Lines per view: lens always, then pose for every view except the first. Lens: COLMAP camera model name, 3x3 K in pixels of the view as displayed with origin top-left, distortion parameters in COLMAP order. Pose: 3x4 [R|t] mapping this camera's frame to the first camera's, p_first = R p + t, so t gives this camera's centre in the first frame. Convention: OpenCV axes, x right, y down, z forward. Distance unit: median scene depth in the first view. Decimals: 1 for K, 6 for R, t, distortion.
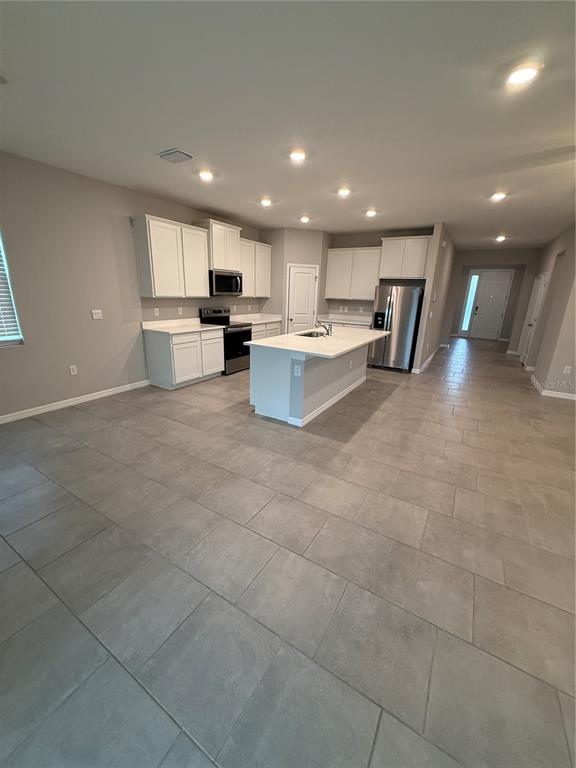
lens RADIAL K [[306.8, 0, 286.8], [0, 306.8, 383.7], [0, 0, 1]] dist [-0.000965, 0.000081]
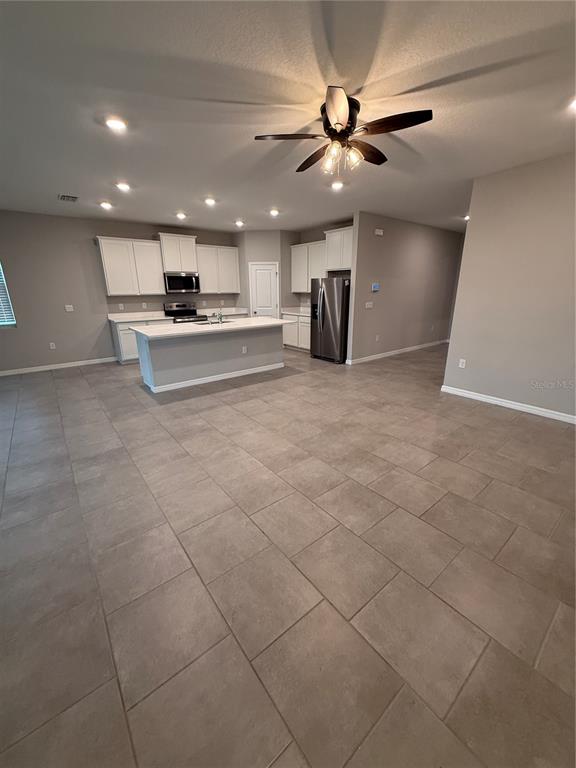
lens RADIAL K [[306.8, 0, 283.0], [0, 306.8, 382.5], [0, 0, 1]] dist [-0.000965, 0.000081]
pose [[0.936407, 0.067780, -0.344307, 0.696246], [-0.066097, 0.997674, 0.016640, 0.027704], [0.344634, 0.007176, 0.938710, -0.015609]]
